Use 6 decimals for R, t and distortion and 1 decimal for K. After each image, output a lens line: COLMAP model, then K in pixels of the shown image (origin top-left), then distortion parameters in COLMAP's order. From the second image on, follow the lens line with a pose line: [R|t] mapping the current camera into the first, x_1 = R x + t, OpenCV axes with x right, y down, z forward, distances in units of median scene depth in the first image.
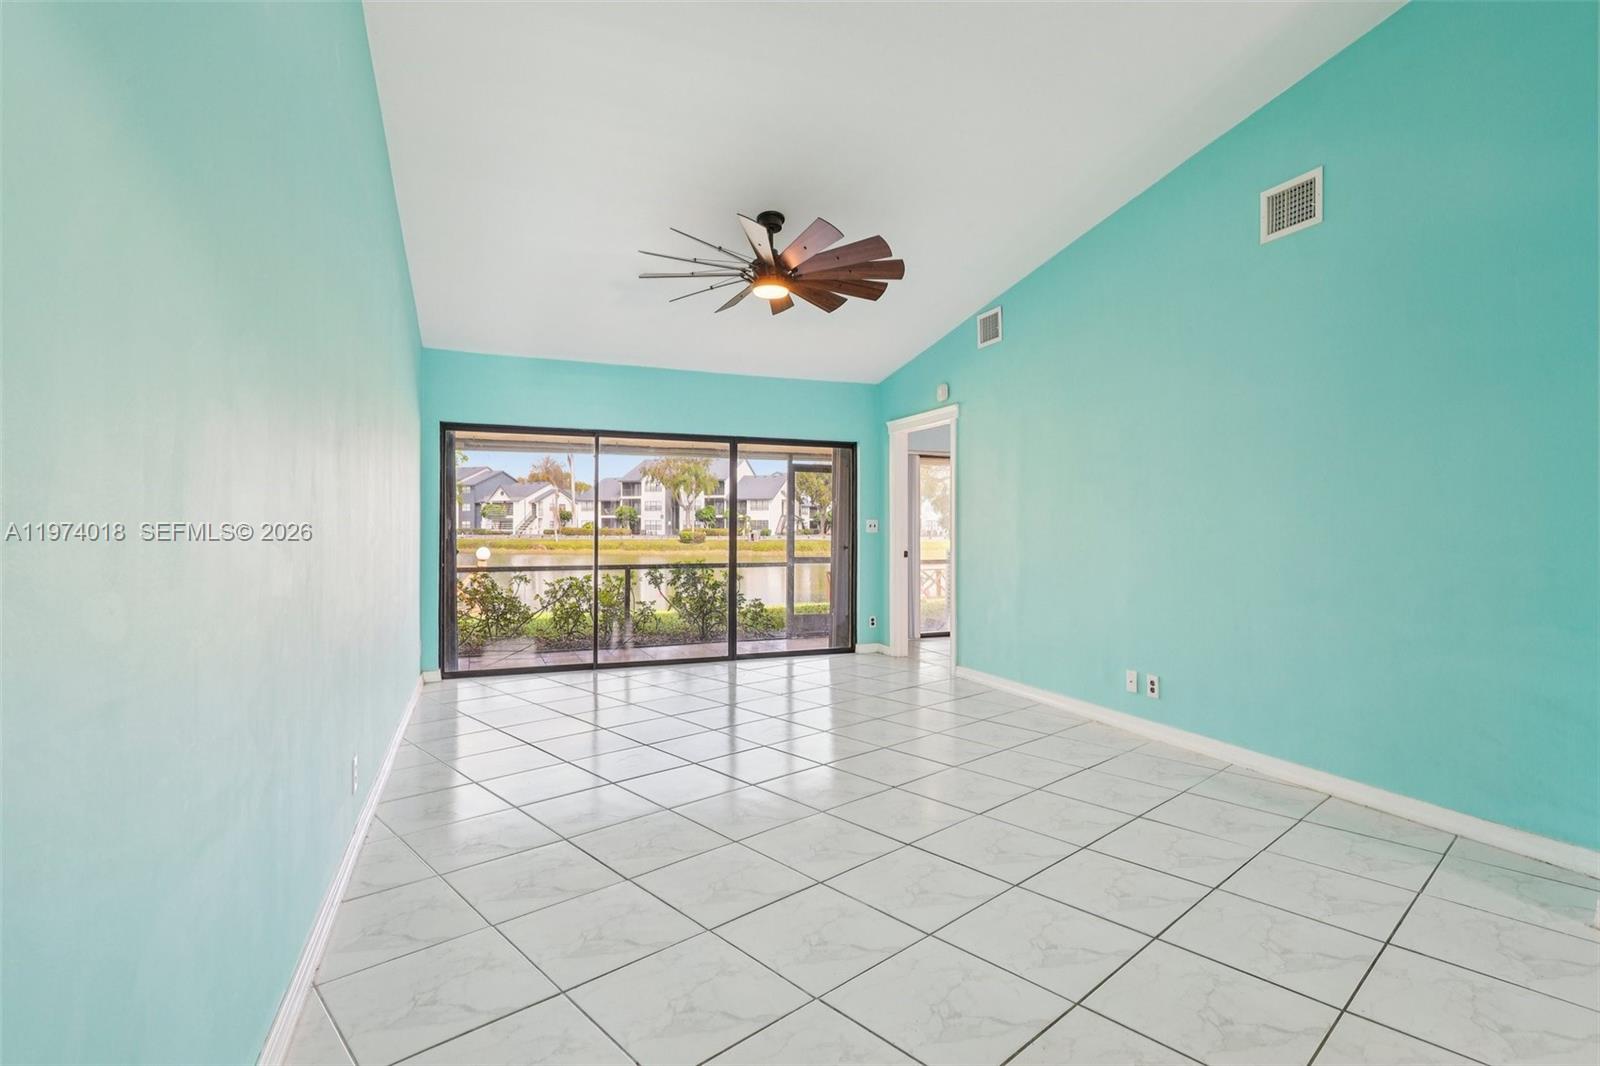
lens RADIAL K [[776.2, 0, 789.2], [0, 776.2, 522.0], [0, 0, 1]] dist [0.000719, -0.000579]
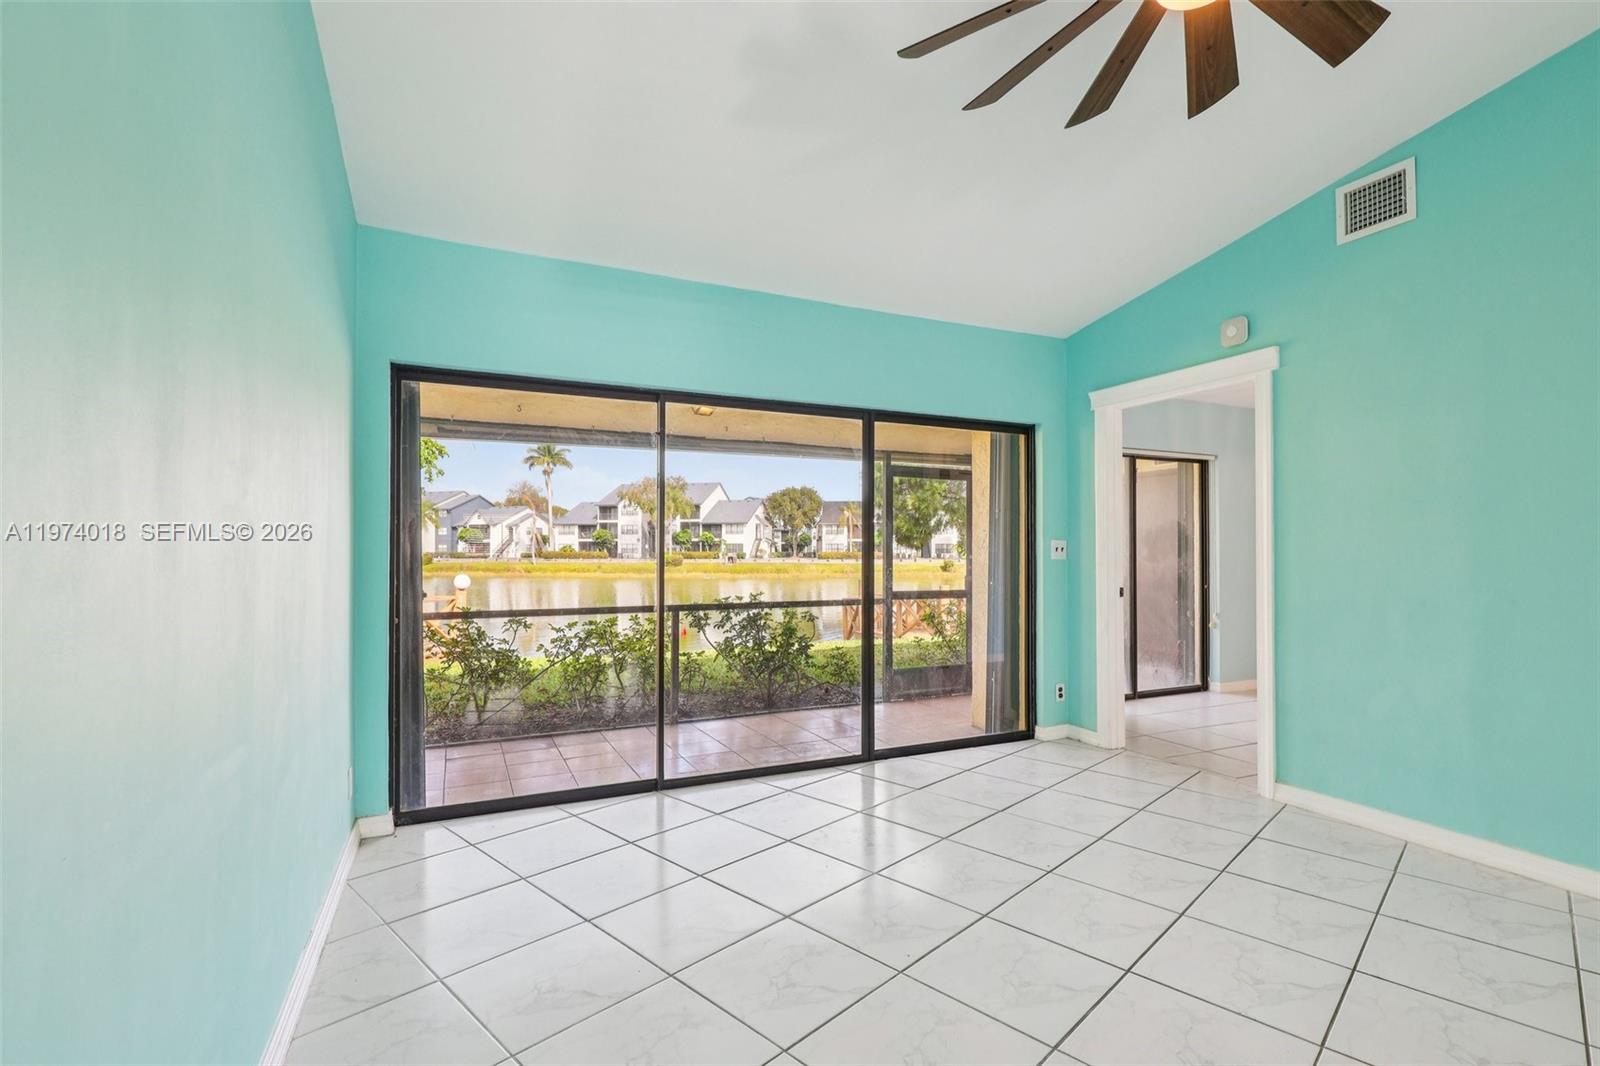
lens RADIAL K [[732.7, 0, 791.8], [0, 732.7, 549.0], [0, 0, 1]] dist [-0.002260, -0.002696]
pose [[0.998733, -0.001101, 0.050320, -0.160972], [0.000848, 0.999987, 0.005047, 0.001314], [-0.050325, -0.004998, 0.998720, 0.393036]]
